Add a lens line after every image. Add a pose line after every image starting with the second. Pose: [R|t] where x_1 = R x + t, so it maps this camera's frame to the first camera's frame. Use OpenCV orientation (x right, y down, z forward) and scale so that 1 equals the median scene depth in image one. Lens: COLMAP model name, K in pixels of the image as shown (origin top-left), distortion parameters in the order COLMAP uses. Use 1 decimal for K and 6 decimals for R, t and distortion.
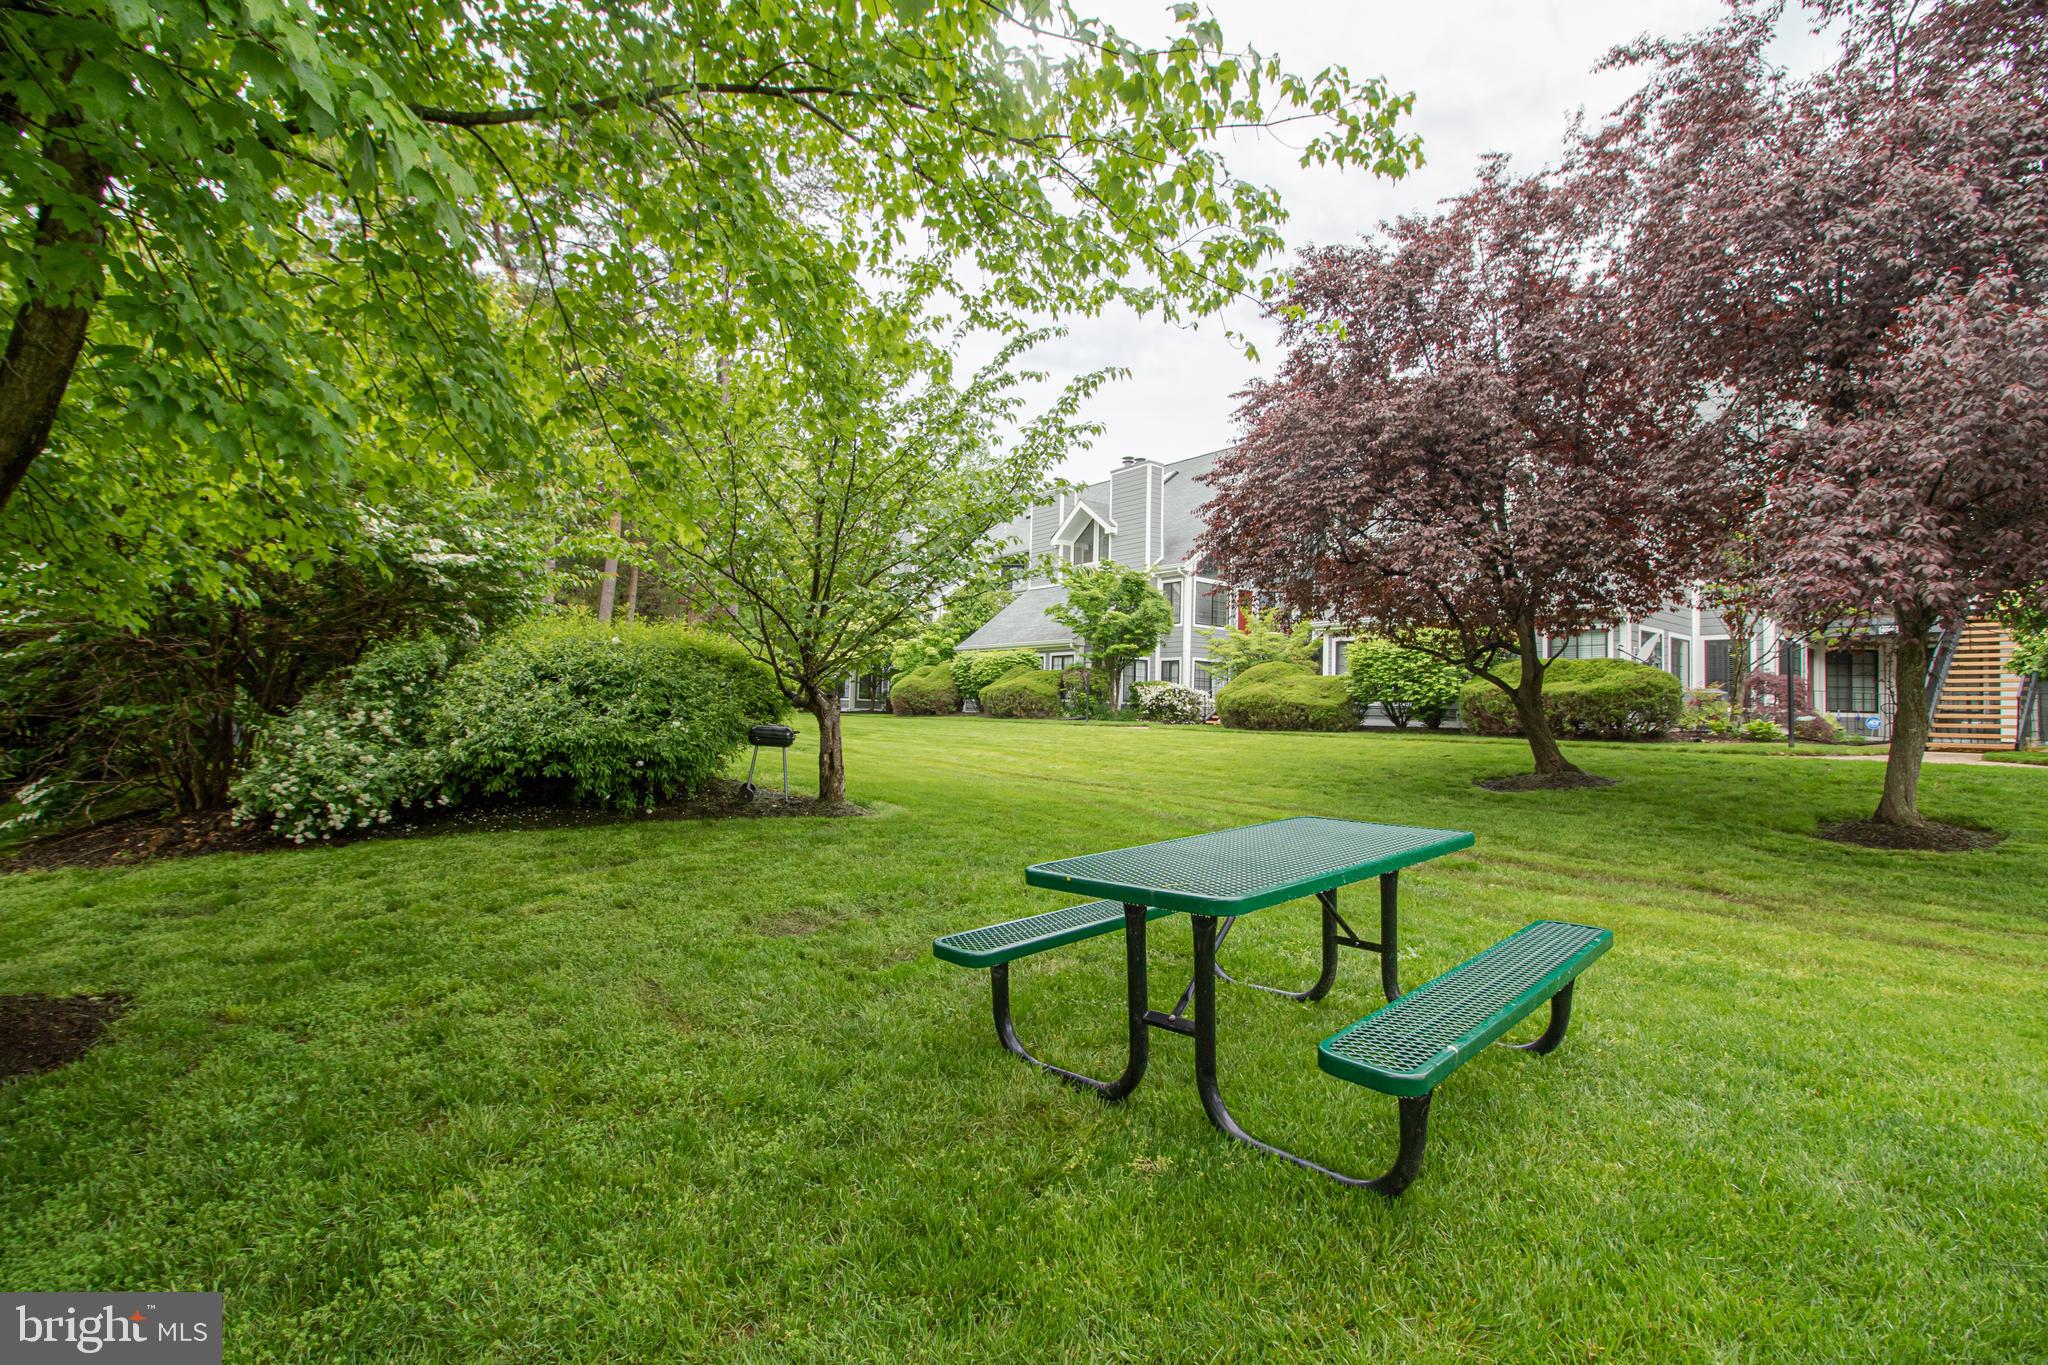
lens RADIAL K [[938.3, 0, 1025.7], [0, 938.3, 674.9], [0, 0, 1]] dist [0.000554, -0.011676]
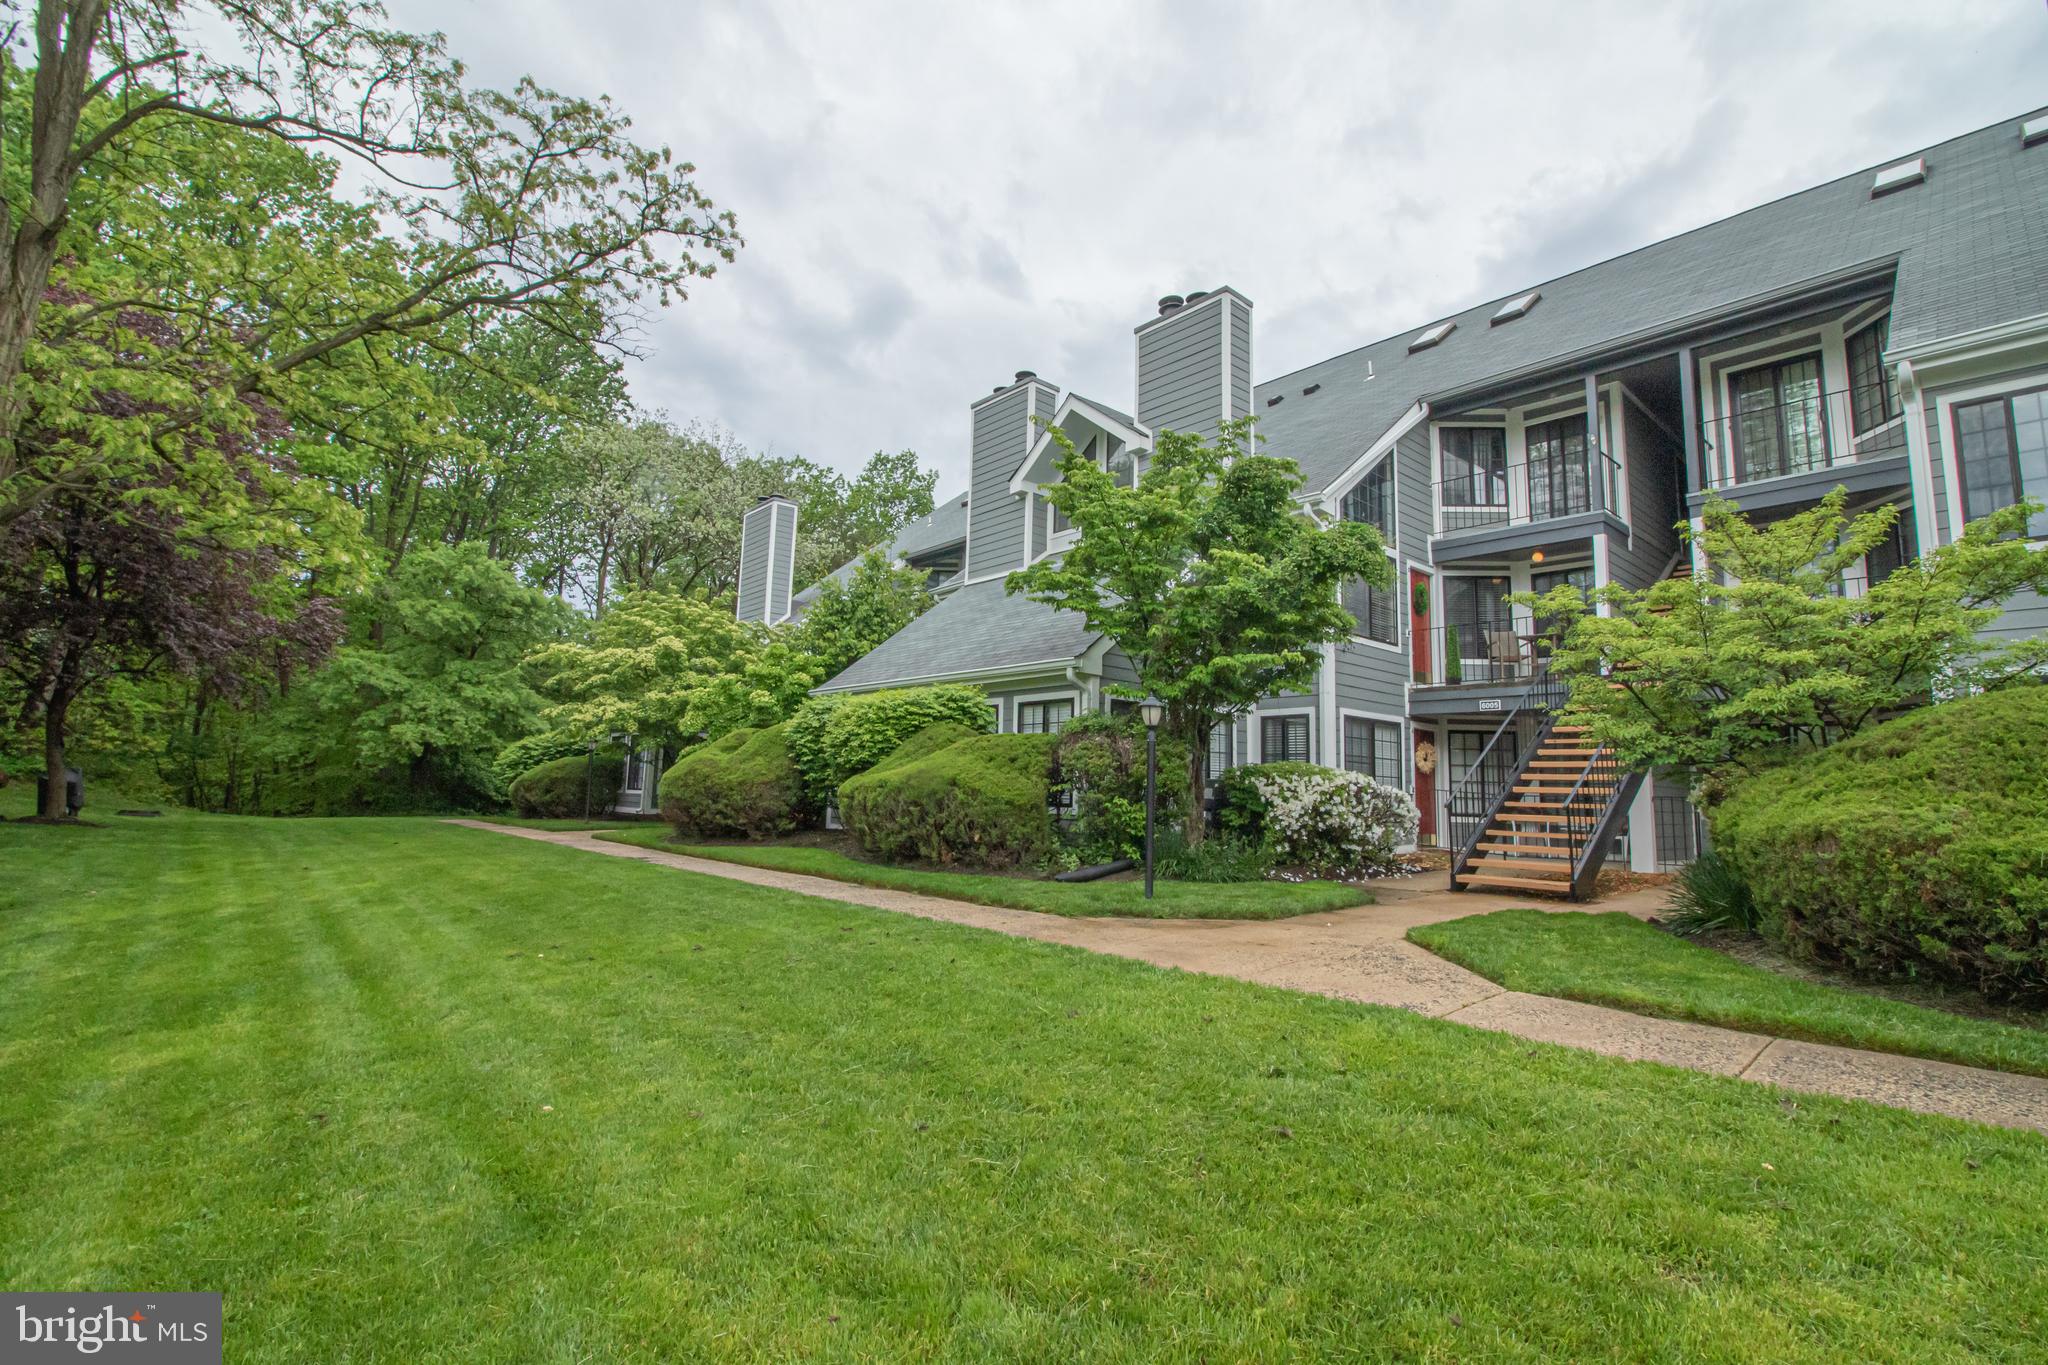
lens RADIAL K [[938.3, 0, 1025.7], [0, 938.3, 674.9], [0, 0, 1]] dist [0.000554, -0.011676]
pose [[0.997654, 0.007455, 0.068054, 0.002366], [-0.001870, 0.996650, -0.081759, 0.002140], [-0.068436, 0.081440, 0.994326, 0.634862]]
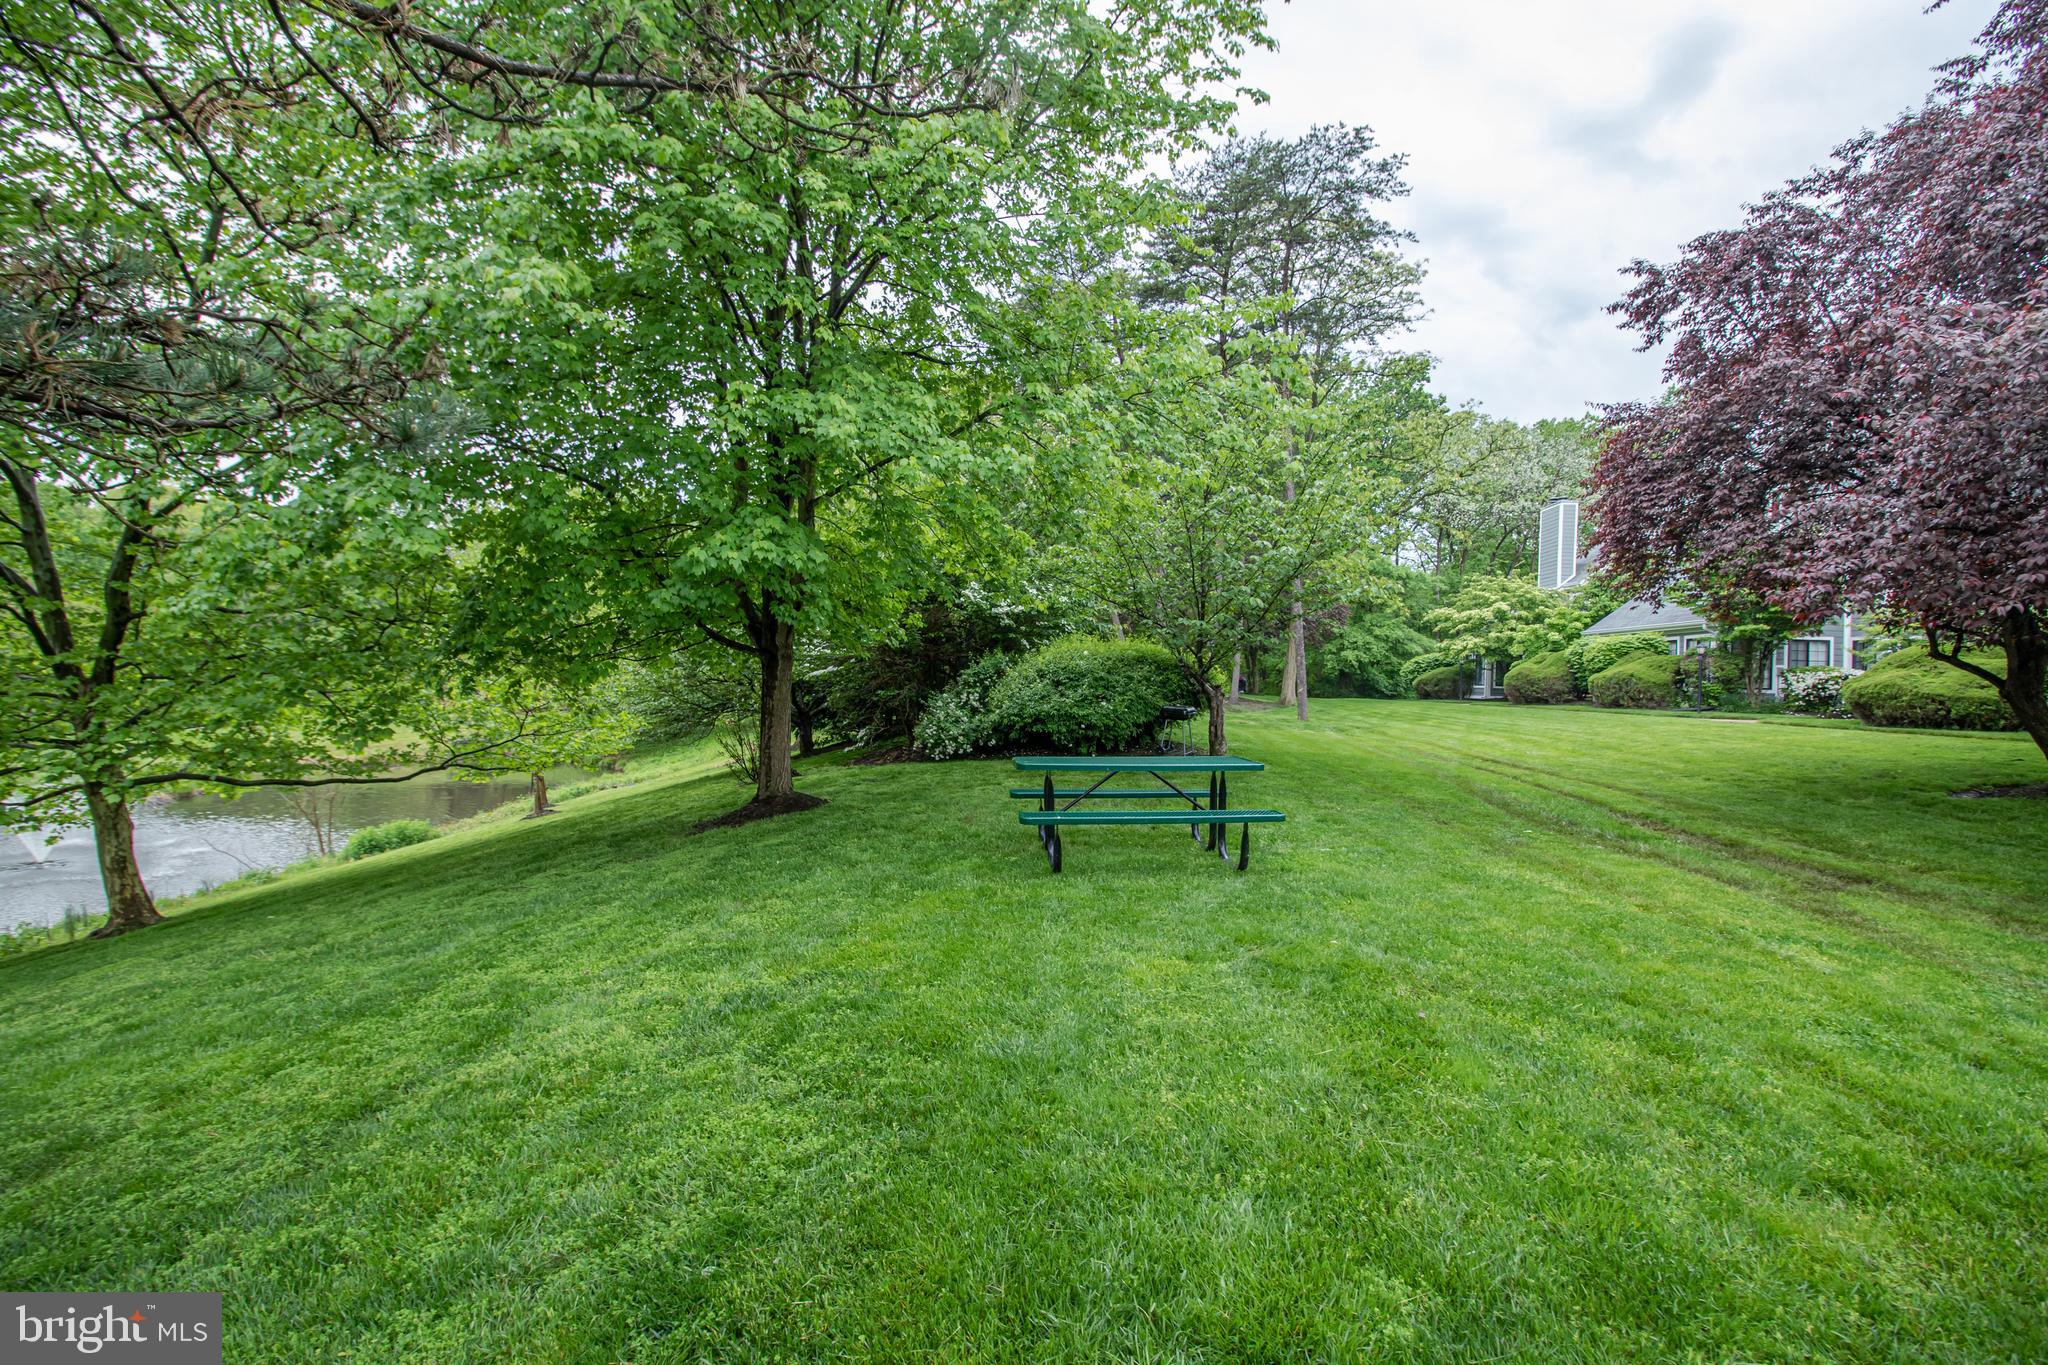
lens RADIAL K [[939.9, 0, 1030.6], [0, 939.9, 678.5], [0, 0, 1]] dist [-0.000833, -0.012063]
pose [[0.746787, -0.003111, -0.665056, 0.170463], [0.015450, 0.999800, 0.012672, -0.004083], [0.664884, -0.019738, 0.746686, -0.088324]]
